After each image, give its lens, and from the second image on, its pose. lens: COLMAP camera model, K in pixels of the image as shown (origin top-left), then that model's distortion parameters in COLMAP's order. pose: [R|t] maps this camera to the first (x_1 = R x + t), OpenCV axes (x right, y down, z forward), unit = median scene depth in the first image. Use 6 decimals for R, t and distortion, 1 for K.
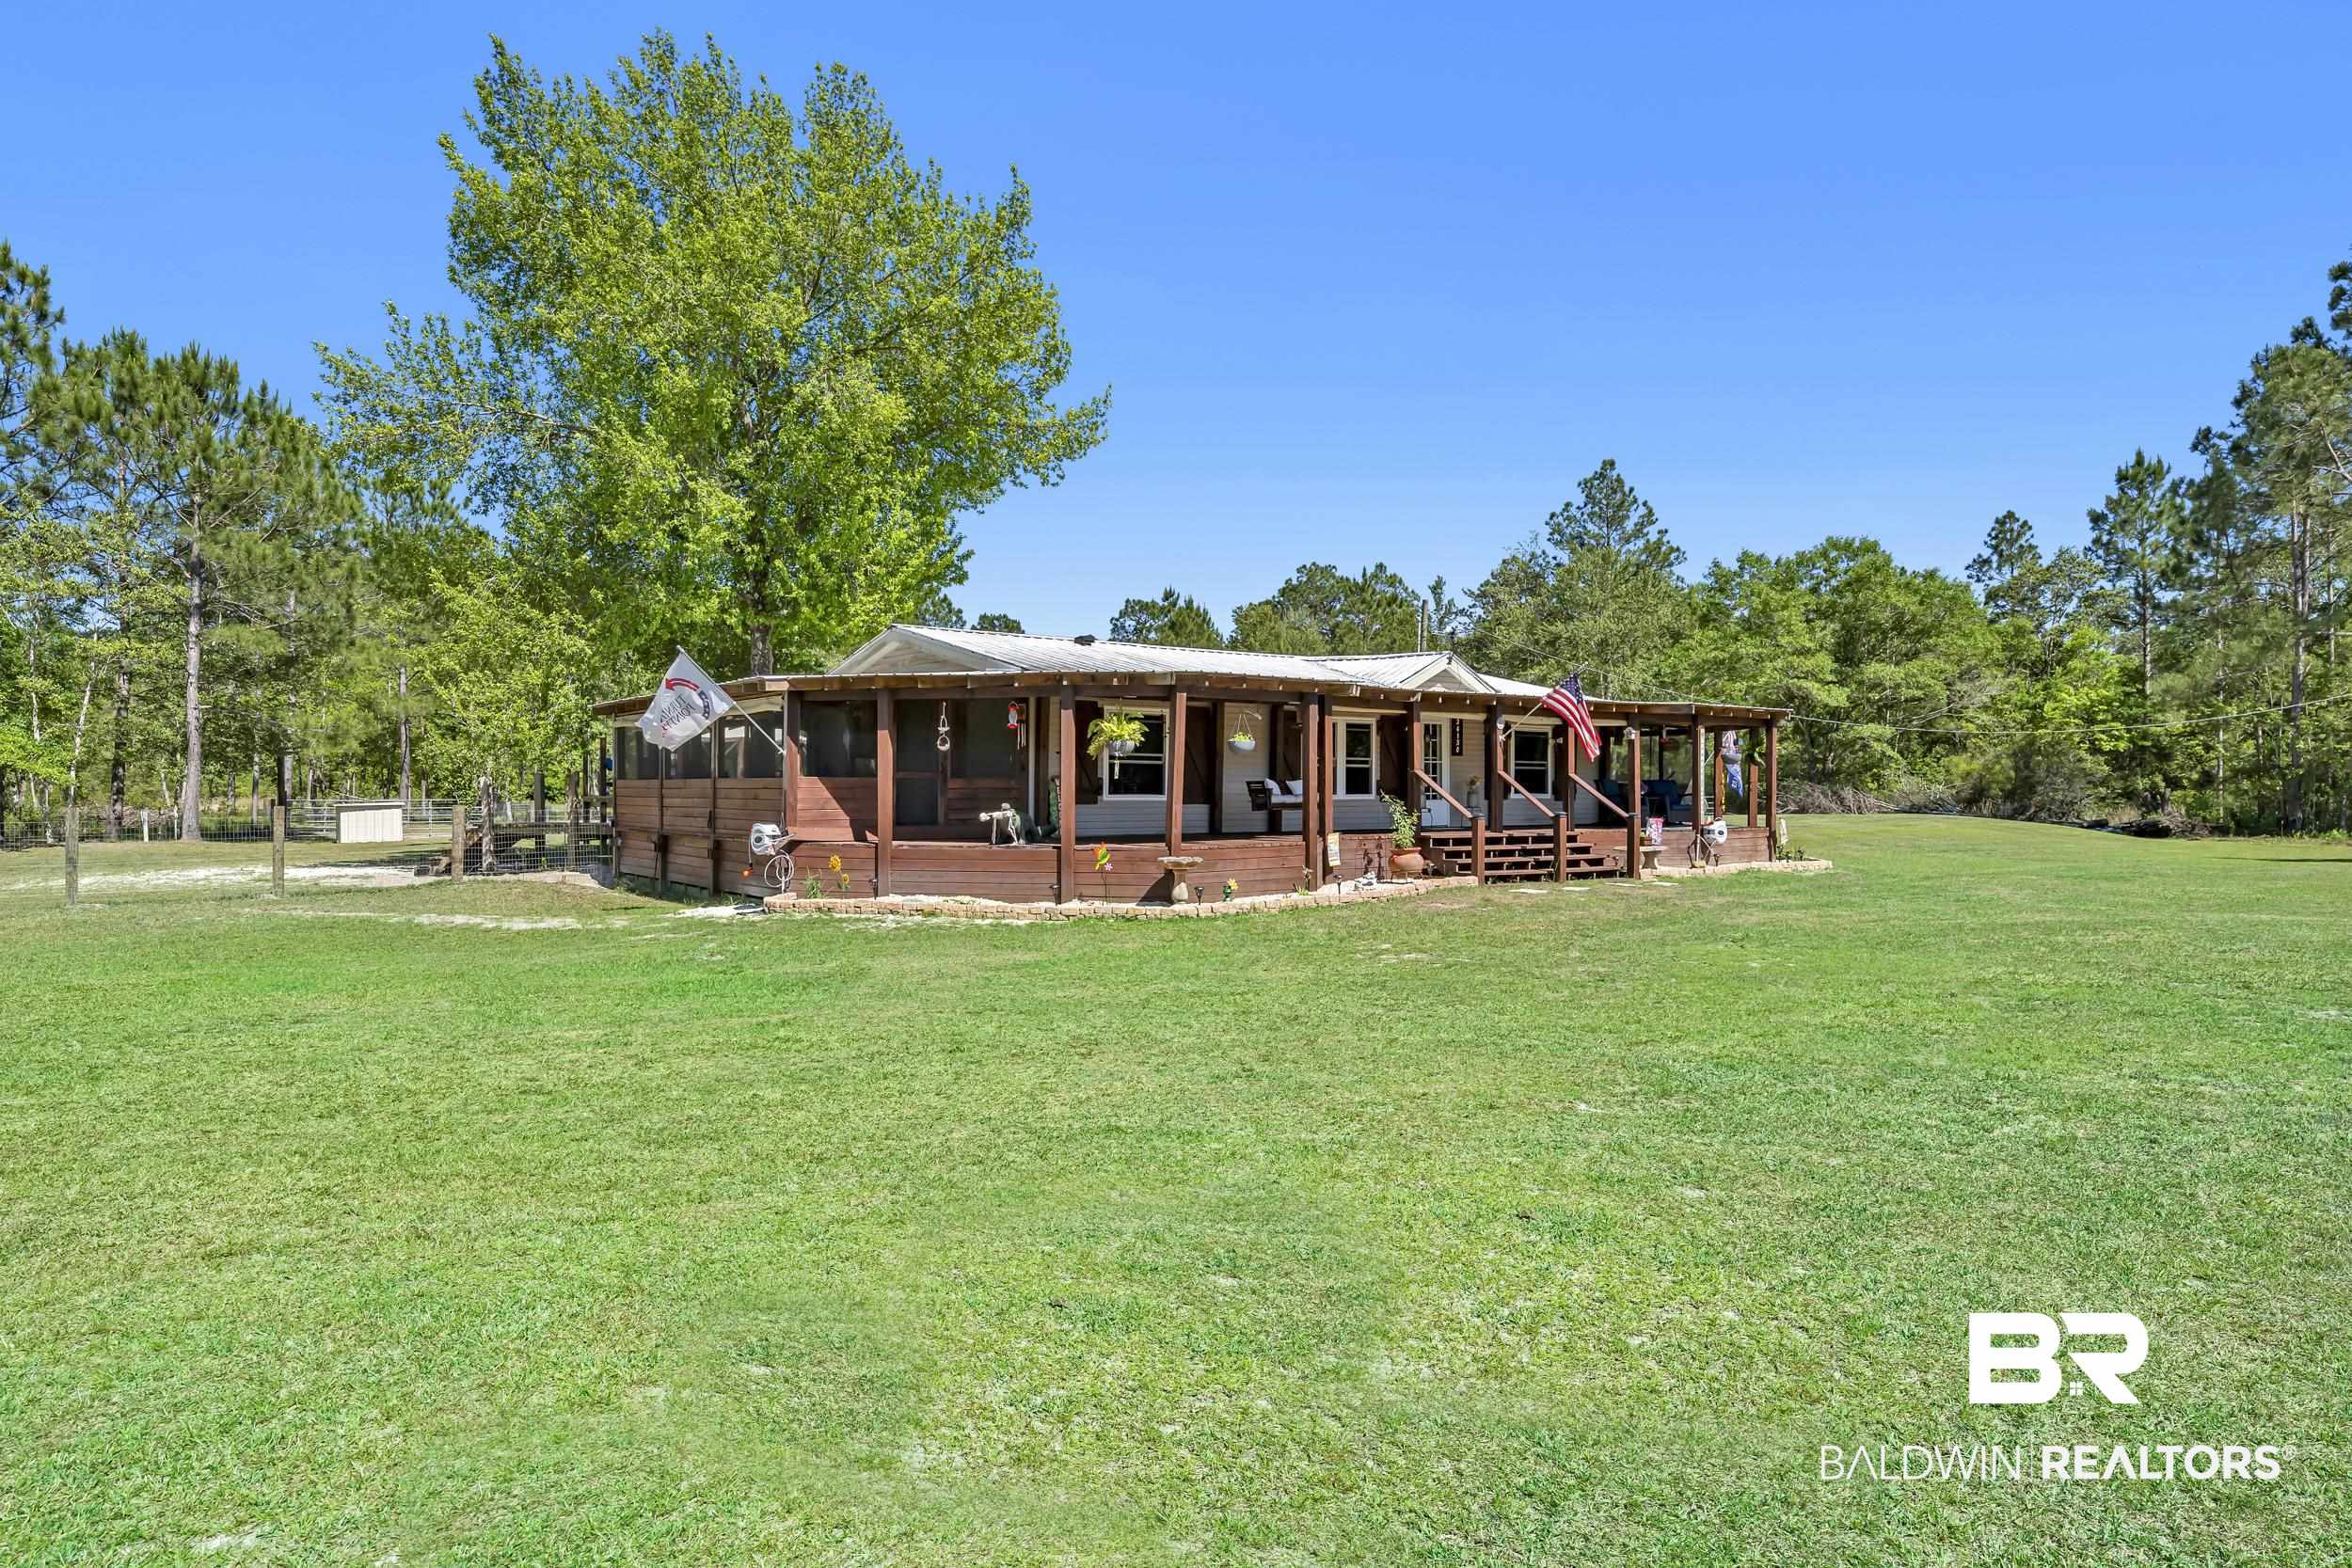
lens RADIAL K [[900.9, 0, 1176.0], [0, 900.9, 784.0], [0, 0, 1]] dist [-0.000395, -0.000037]
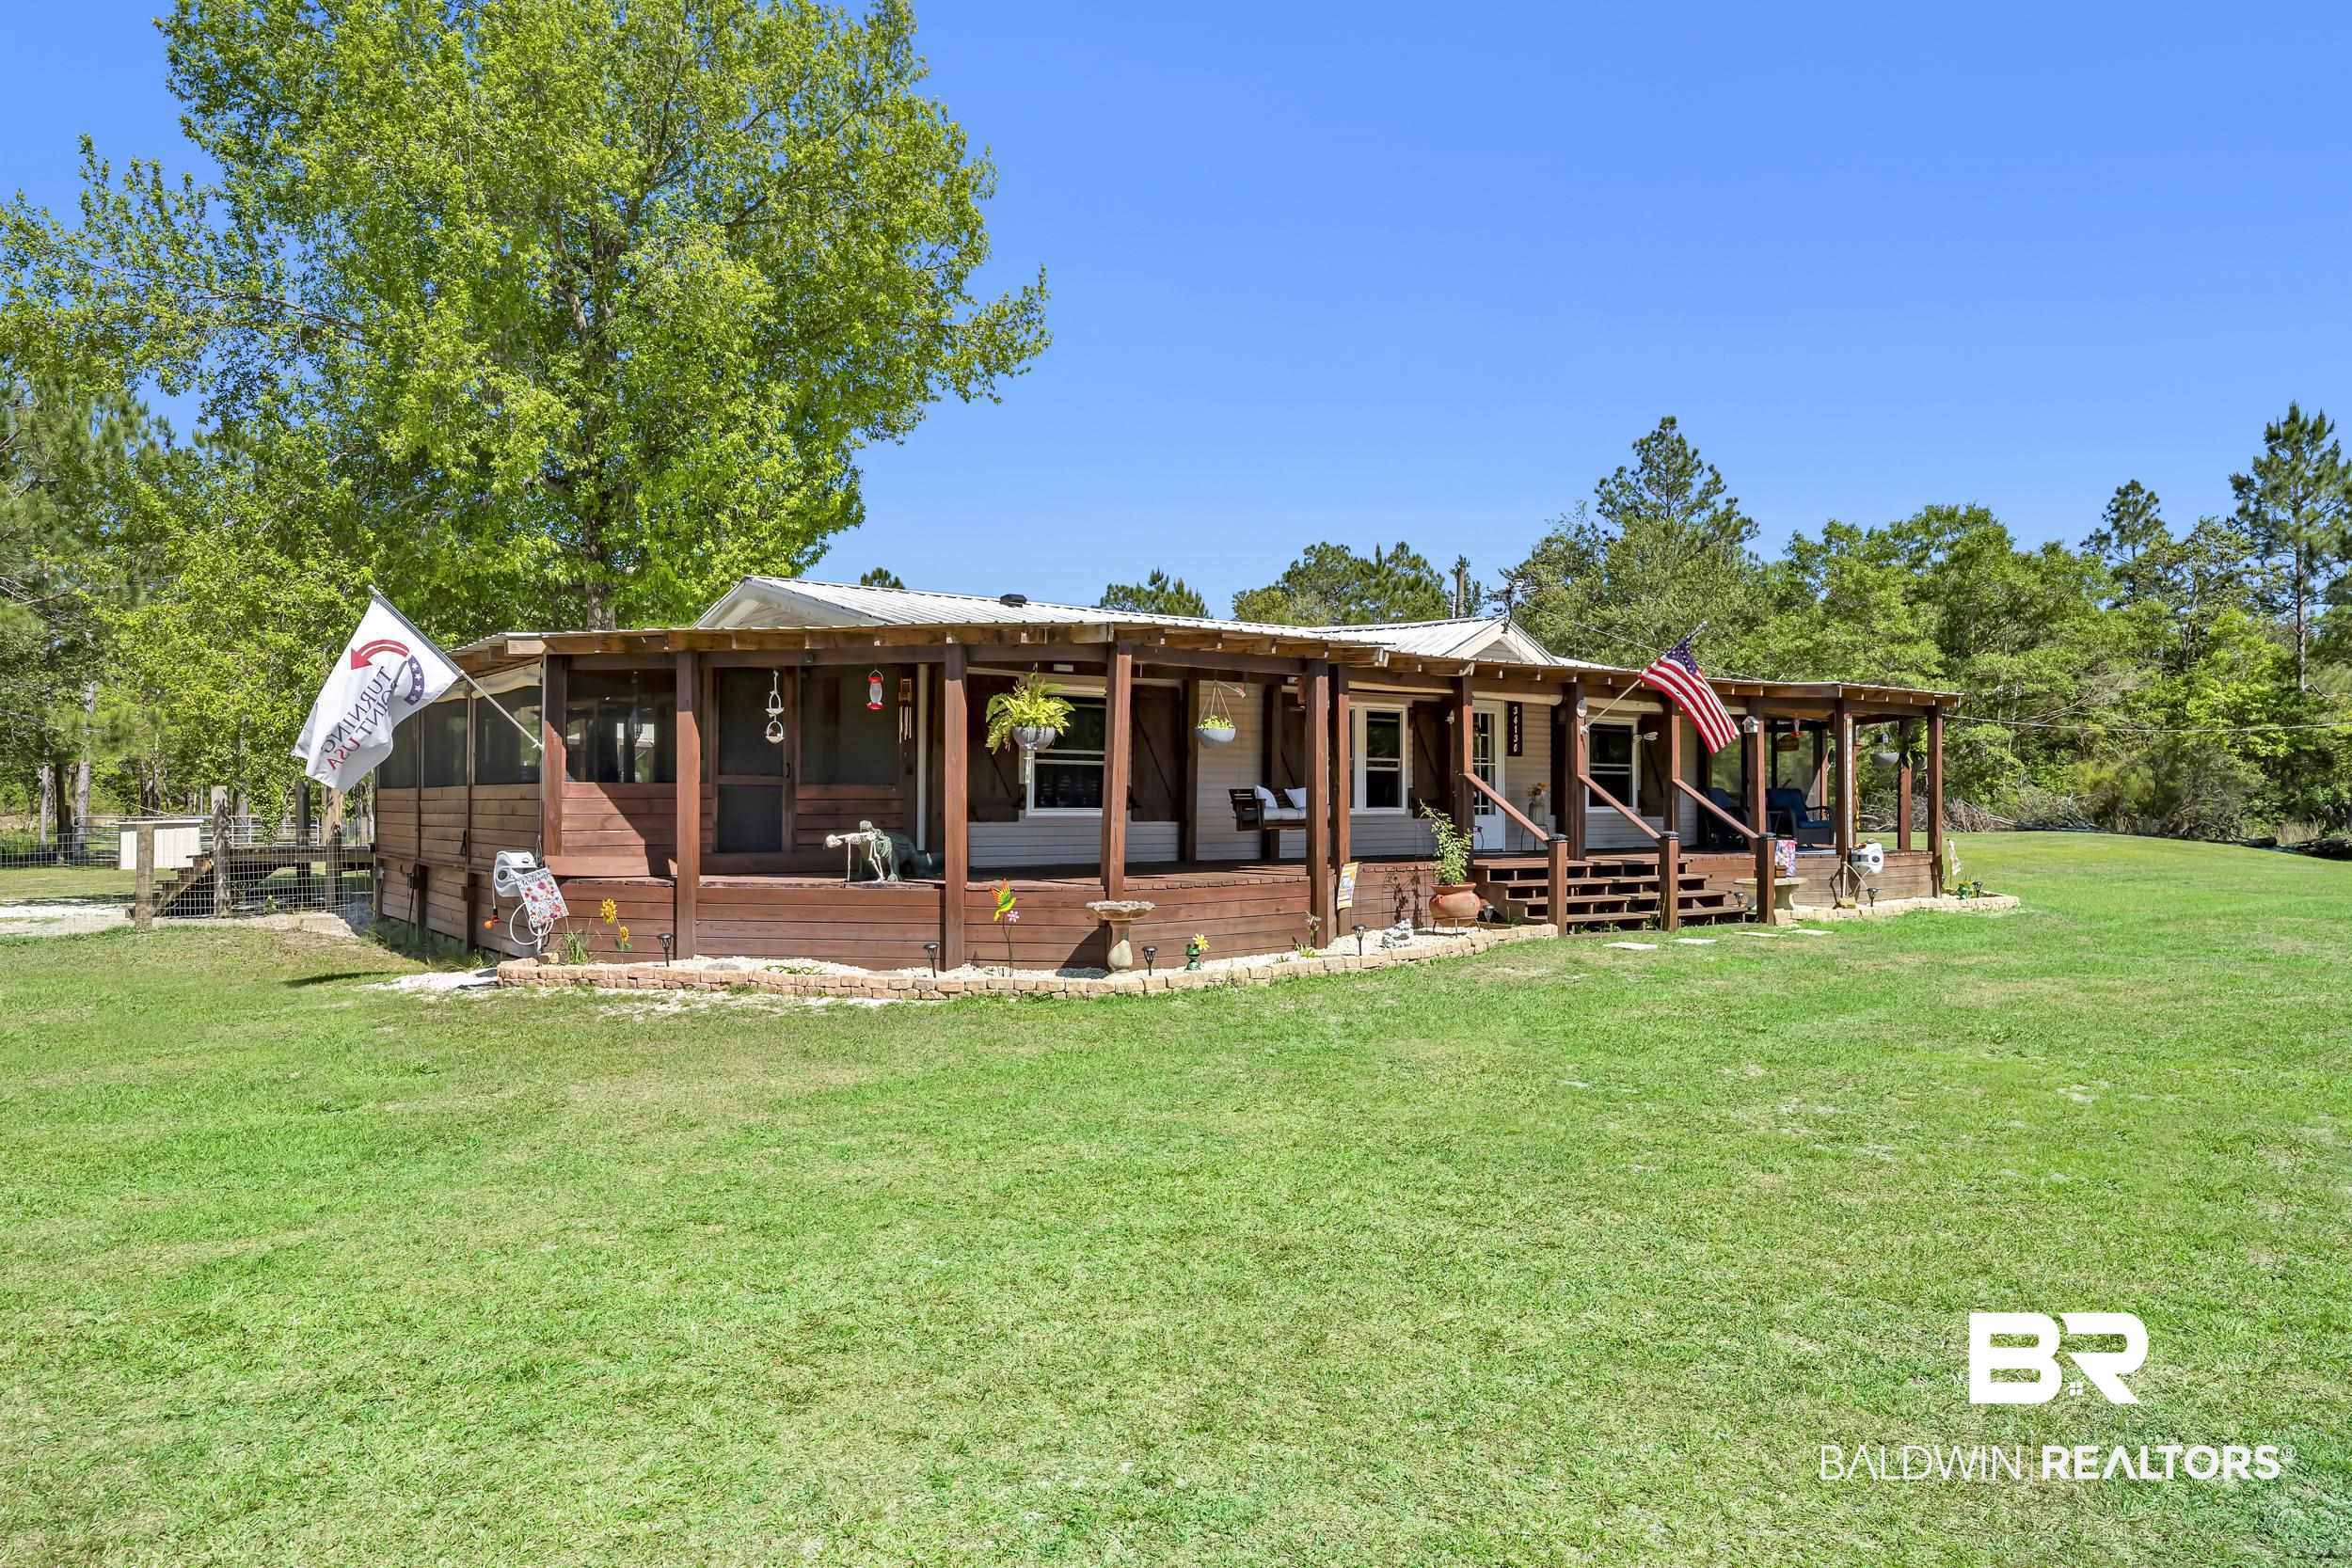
lens RADIAL K [[941.1, 0, 1184.0], [0, 941.1, 794.5], [0, 0, 1]] dist [0.002348, 0.000244]
pose [[0.999995, -0.000991, 0.002865, 0.037520], [0.001004, 0.999989, -0.004674, 0.004278], [-0.002860, 0.004677, 0.999985, 0.234328]]
